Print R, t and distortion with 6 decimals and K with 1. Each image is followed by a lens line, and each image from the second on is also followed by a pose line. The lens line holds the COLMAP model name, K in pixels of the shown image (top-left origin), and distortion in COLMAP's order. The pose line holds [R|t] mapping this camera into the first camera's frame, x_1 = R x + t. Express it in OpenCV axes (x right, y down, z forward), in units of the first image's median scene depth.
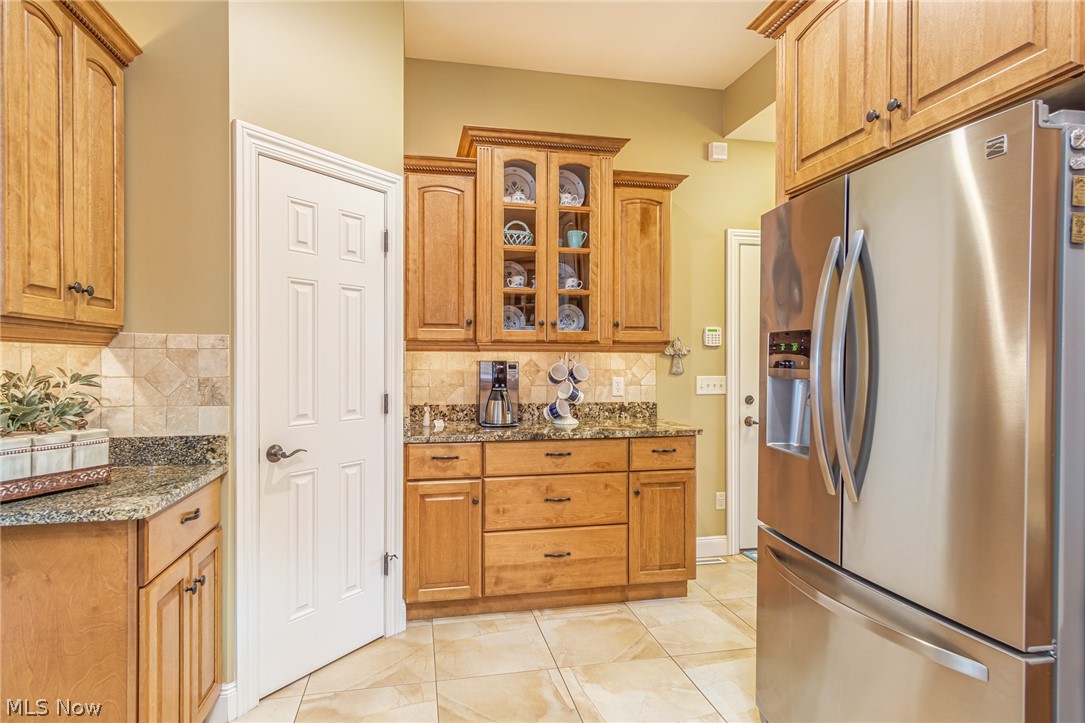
lens RADIAL K [[574.8, 0, 535.5], [0, 574.8, 362.3], [0, 0, 1]] dist [0.003548, 0.002448]
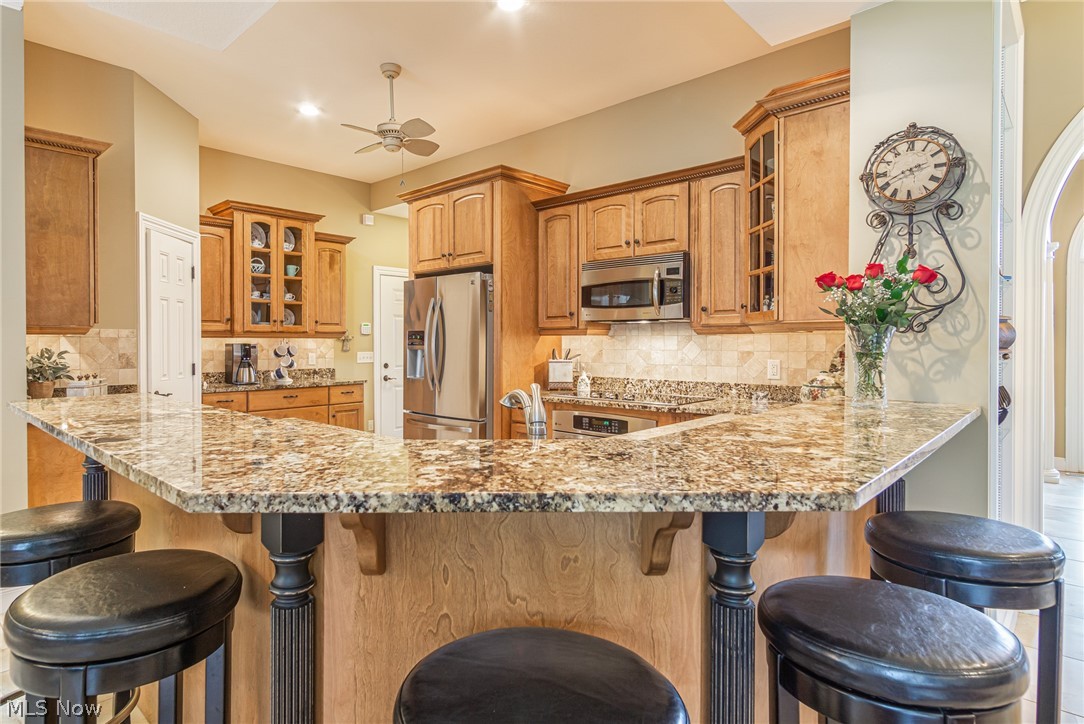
lens RADIAL K [[595.2, 0, 507.9], [0, 595.2, 348.7], [0, 0, 1]] dist [0.003373, 0.000276]
pose [[0.816213, -0.008916, 0.577682, -0.436441], [0.004743, 0.999951, 0.008731, 0.000982], [-0.577731, -0.004387, 0.816215, -0.806251]]
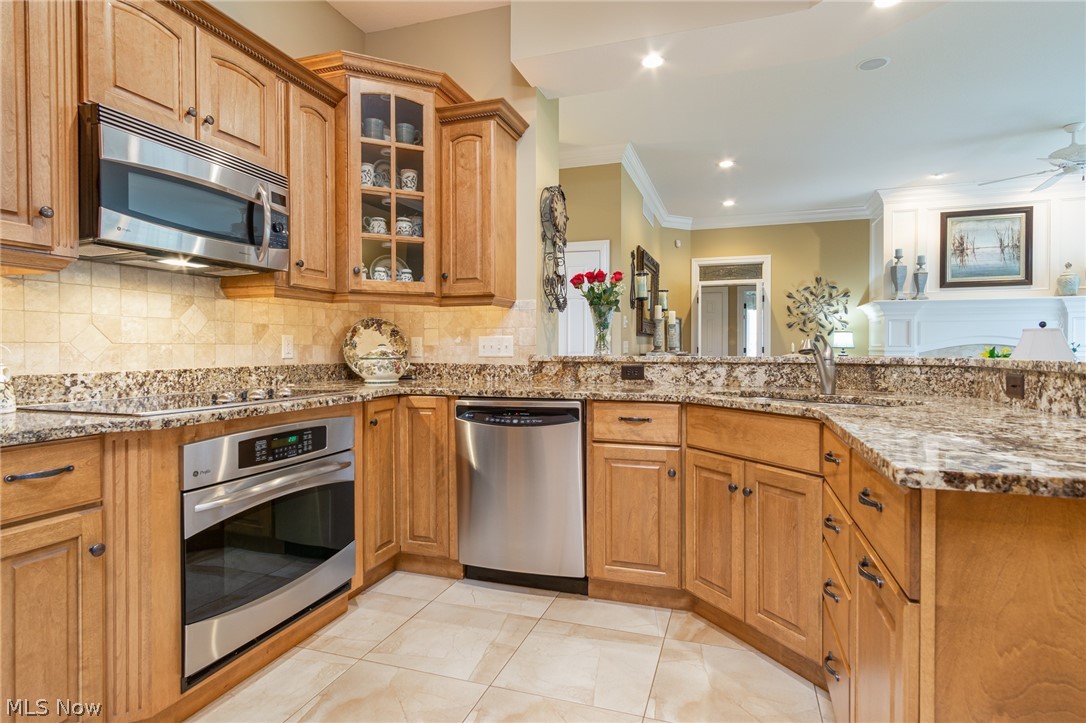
lens RADIAL K [[575.3, 0, 541.8], [0, 575.3, 353.5], [0, 0, 1]] dist [0.003548, 0.002448]
pose [[-0.869588, -0.005640, 0.493745, -0.160195], [0.000972, 0.999913, 0.013133, 0.054778], [-0.493777, 0.011901, -0.869507, 0.490763]]
